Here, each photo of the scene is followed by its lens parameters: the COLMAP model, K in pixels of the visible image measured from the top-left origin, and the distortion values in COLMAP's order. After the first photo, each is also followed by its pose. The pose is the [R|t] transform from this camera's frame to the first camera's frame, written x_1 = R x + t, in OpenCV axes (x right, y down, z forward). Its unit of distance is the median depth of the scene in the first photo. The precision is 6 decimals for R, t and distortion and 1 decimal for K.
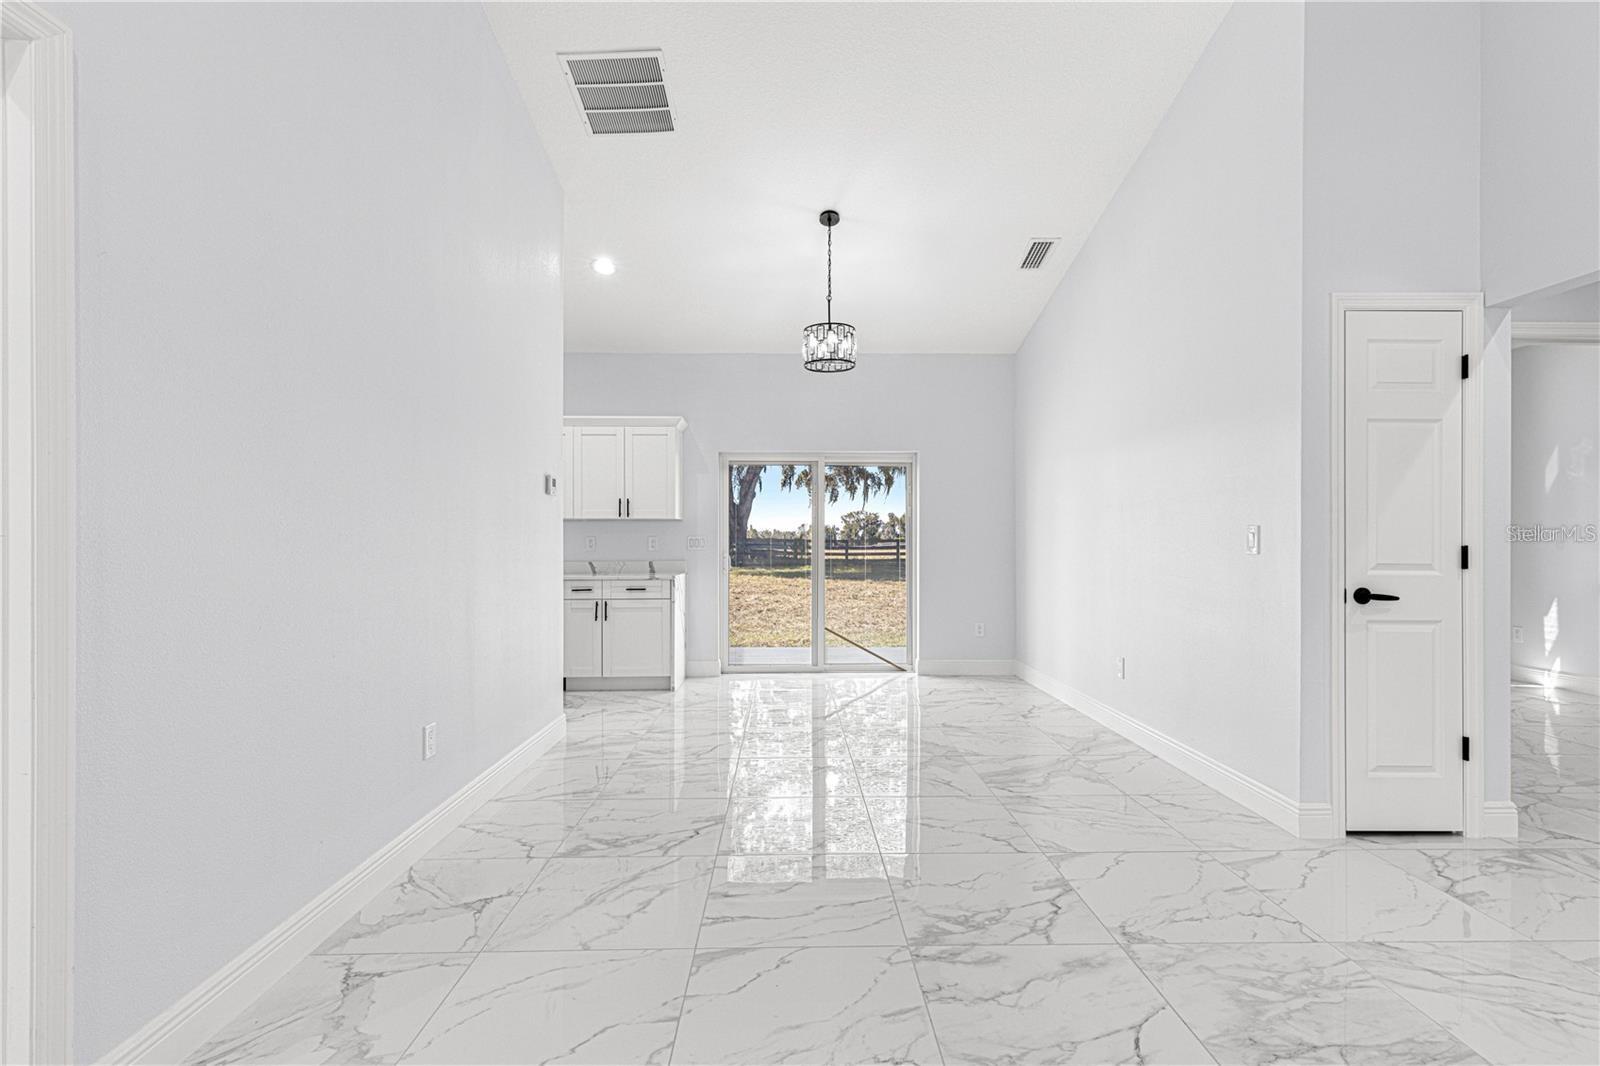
lens RADIAL K [[713.7, 0, 797.9], [0, 713.7, 539.8], [0, 0, 1]] dist [0.003090, -0.002236]
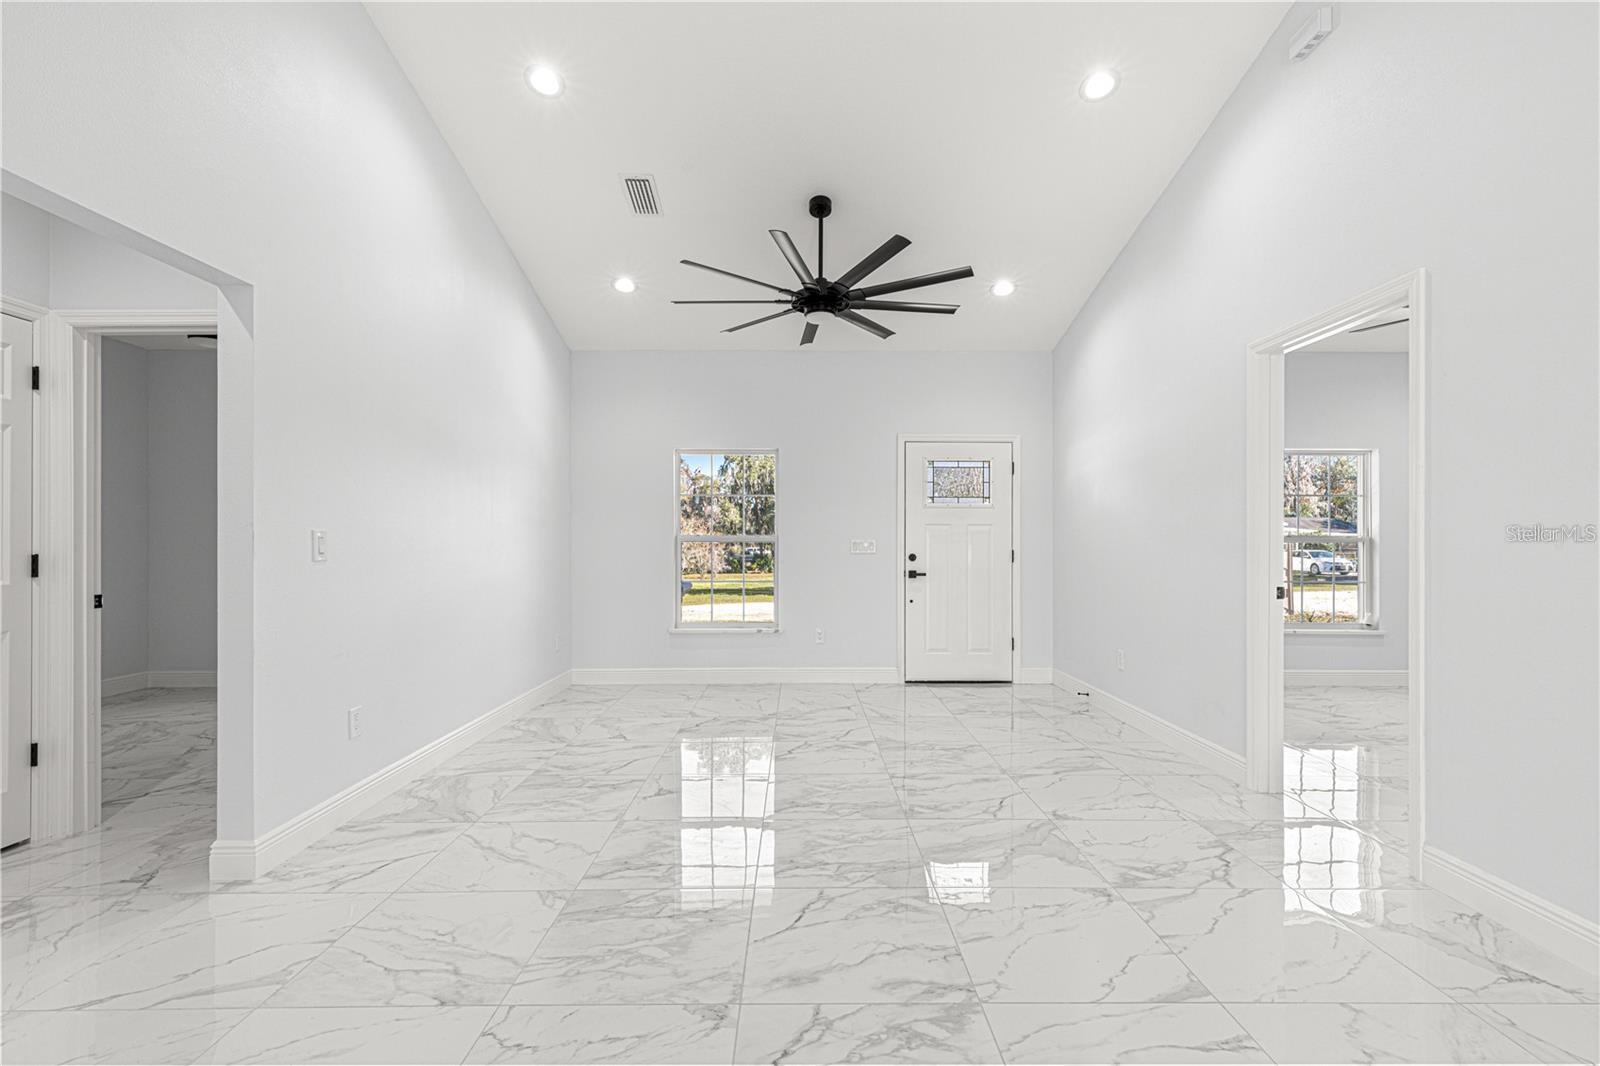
lens RADIAL K [[713.7, 0, 801.5], [0, 713.7, 543.4], [0, 0, 1]] dist [0.003090, -0.002236]
pose [[-0.999947, 0.002150, 0.010040, 0.253982], [0.002068, 0.999964, -0.008266, 0.004482], [-0.010057, -0.008245, -0.999915, 1.313107]]
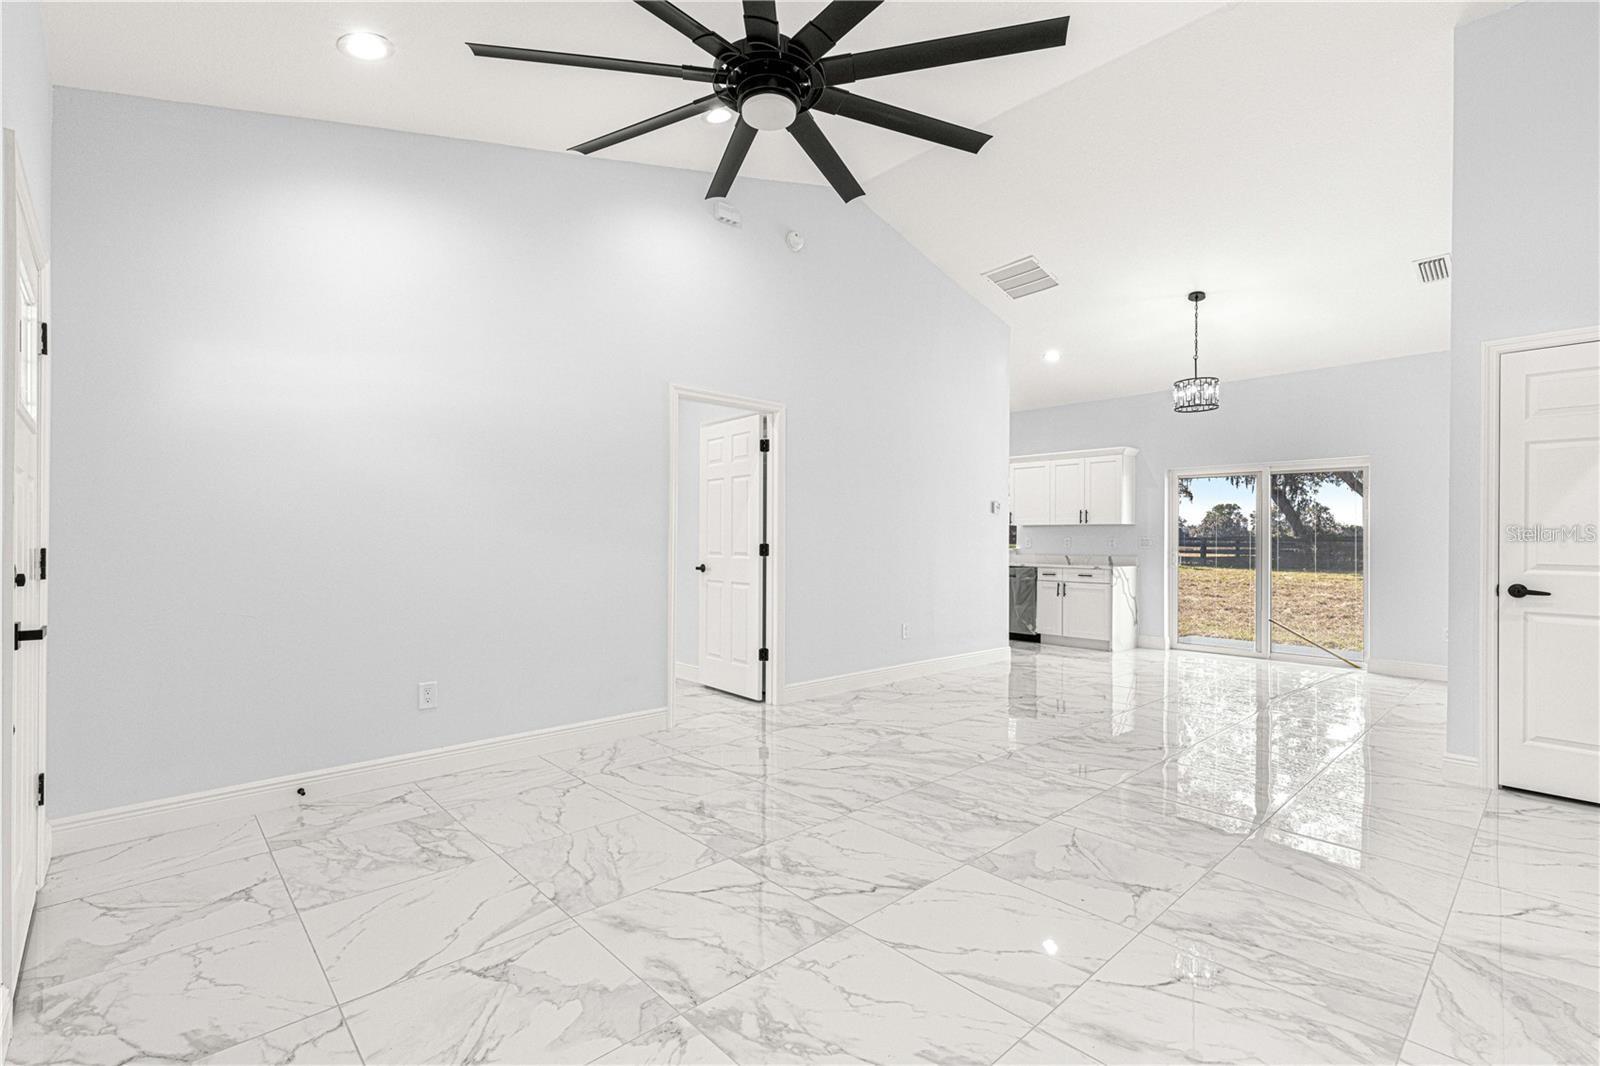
lens RADIAL K [[713.7, 0, 800.2], [0, 713.7, 537.7], [0, 0, 1]] dist [0.003090, -0.002236]
pose [[0.667420, 0.003188, -0.744675, 0.835434], [-0.003839, 0.999992, 0.000840, -0.006492], [0.744672, 0.002298, 0.667427, -0.655482]]
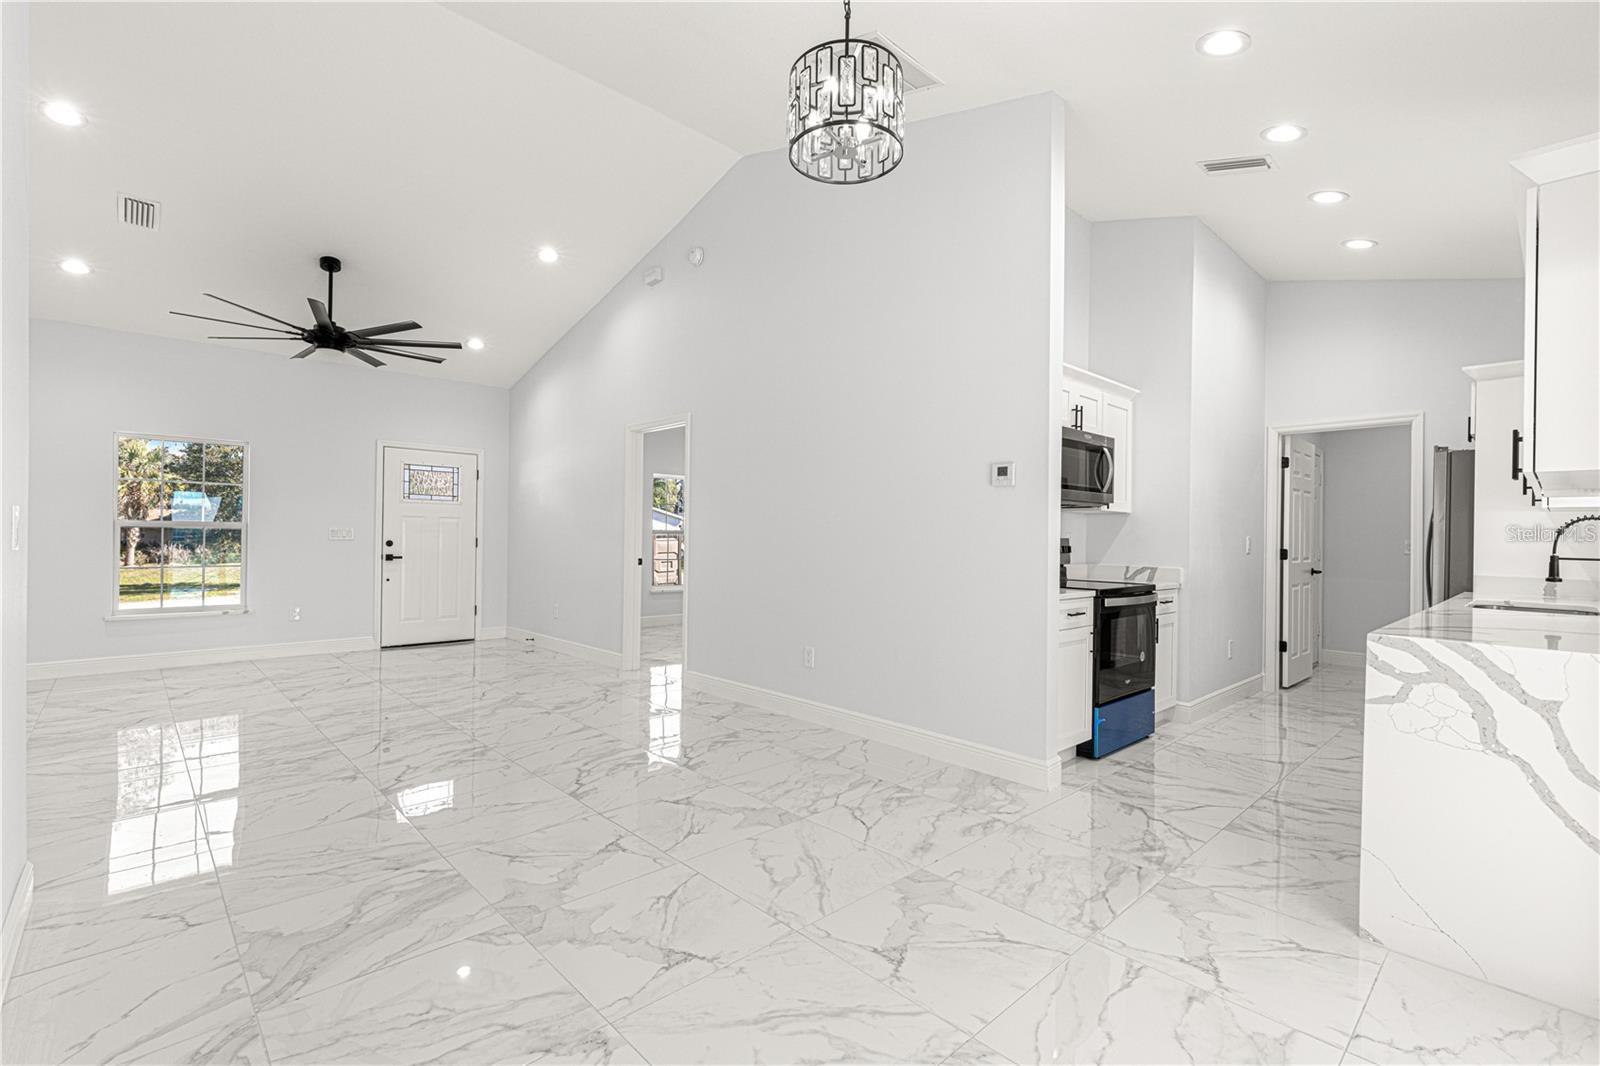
lens RADIAL K [[713.7, 0, 801.0], [0, 713.7, 533.8], [0, 0, 1]] dist [0.003090, -0.002236]
pose [[-0.736924, -0.010952, -0.675887, 0.579736], [-0.006628, 0.999938, -0.008977, 0.007415], [0.675943, -0.002136, -0.736951, 2.048812]]
